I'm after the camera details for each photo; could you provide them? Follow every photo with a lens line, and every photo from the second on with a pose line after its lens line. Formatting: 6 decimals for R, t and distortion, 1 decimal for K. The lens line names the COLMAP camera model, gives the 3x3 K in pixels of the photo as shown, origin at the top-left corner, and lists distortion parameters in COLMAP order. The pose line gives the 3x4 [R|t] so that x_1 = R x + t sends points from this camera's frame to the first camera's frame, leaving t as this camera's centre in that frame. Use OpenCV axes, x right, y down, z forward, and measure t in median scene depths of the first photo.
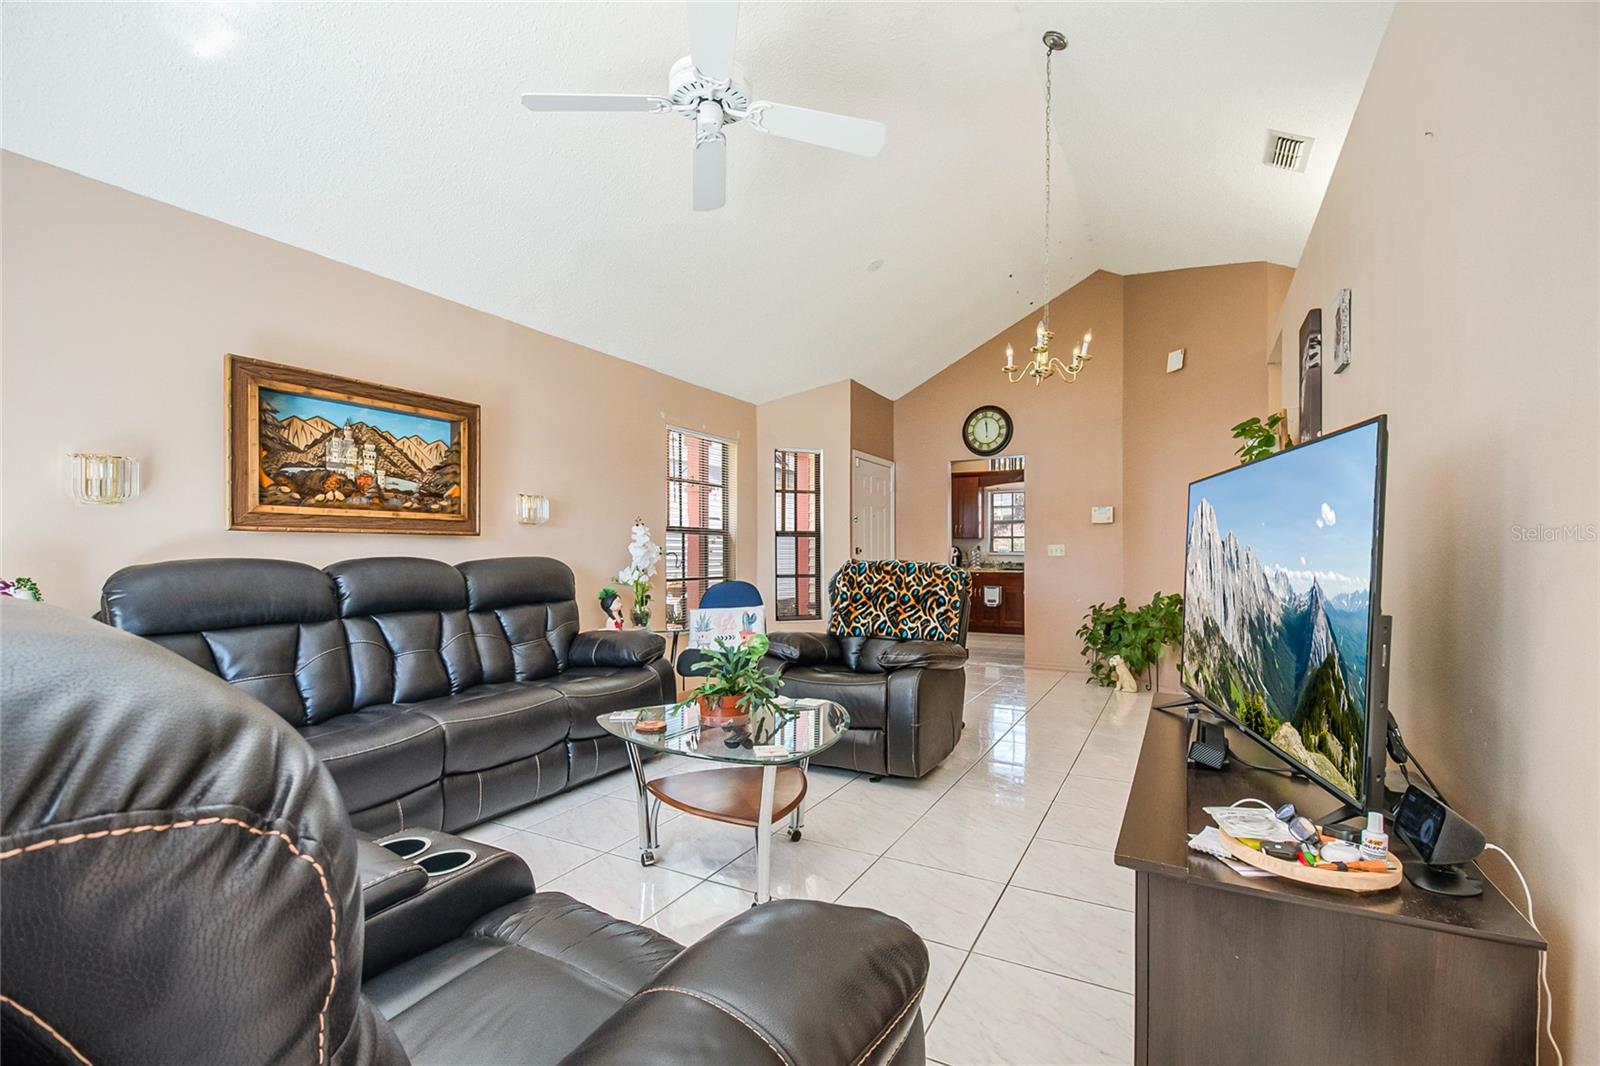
lens RADIAL K [[690.7, 0, 812.6], [0, 690.7, 551.2], [0, 0, 1]] dist [0.021865, -0.019860]
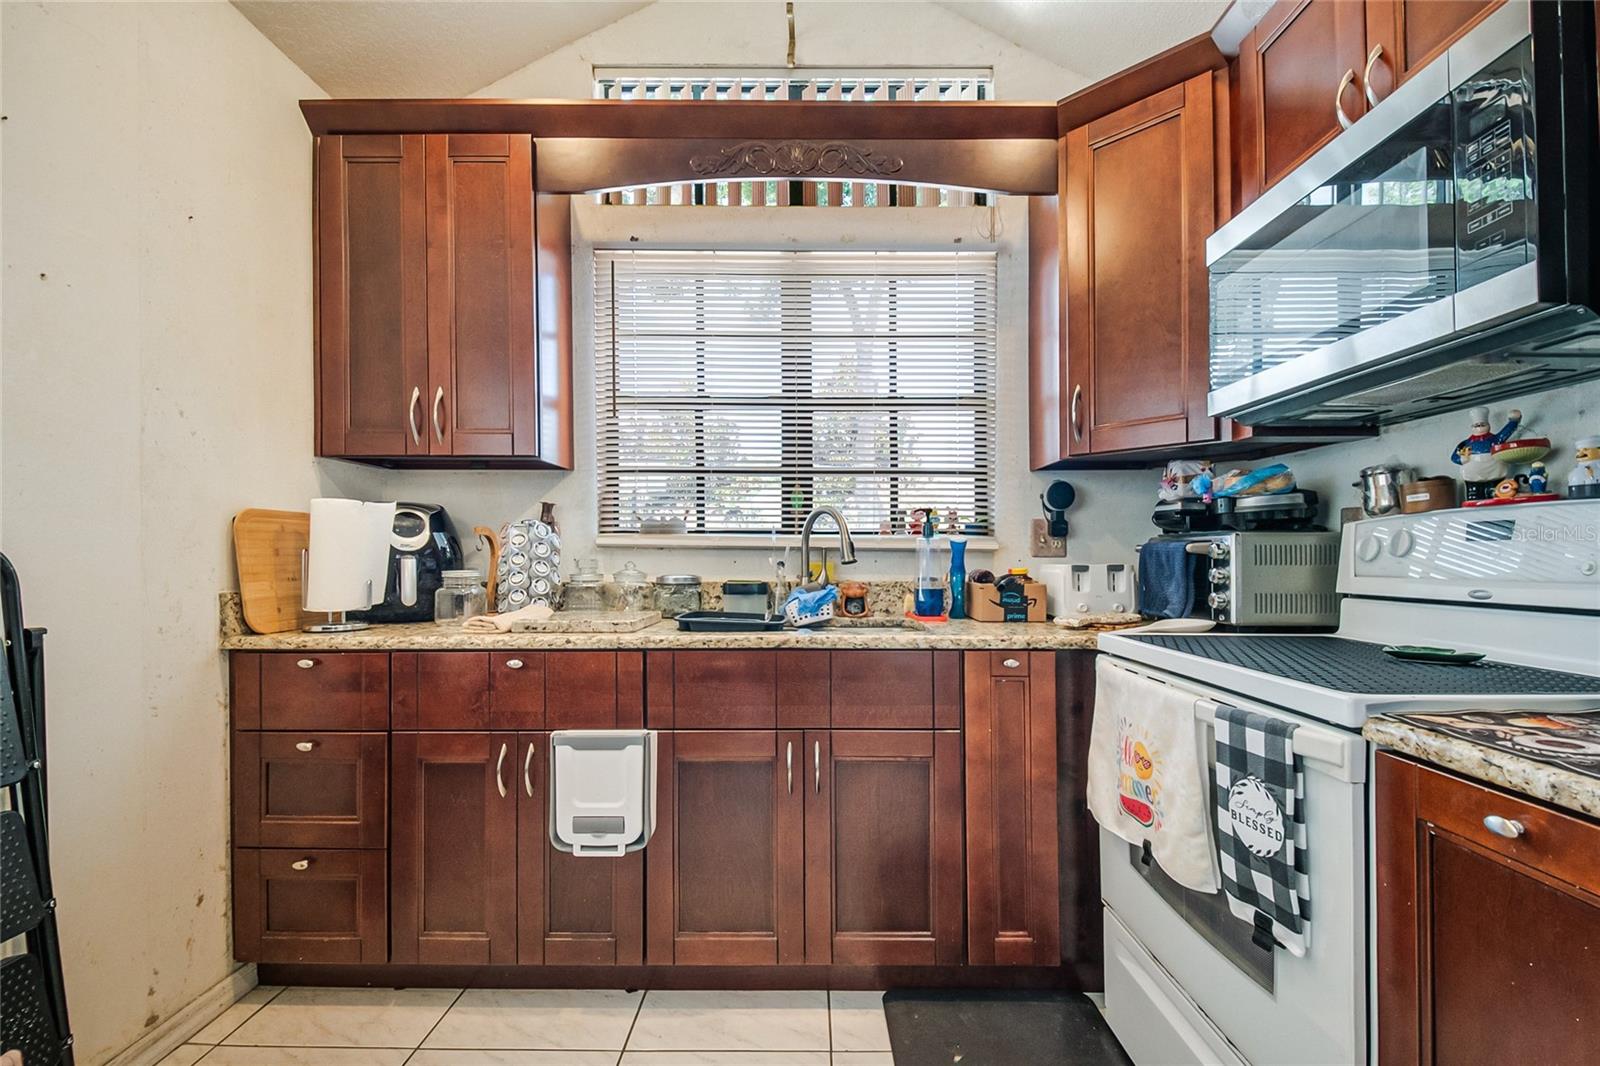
lens RADIAL K [[690.7, 0, 827.2], [0, 690.7, 544.0], [0, 0, 1]] dist [0.021865, -0.019860]
pose [[0.861134, -0.000642, 0.508377, 0.531911], [0.003424, 0.999984, -0.004537, 0.014578], [-0.508366, 0.005648, 0.861123, 1.992333]]
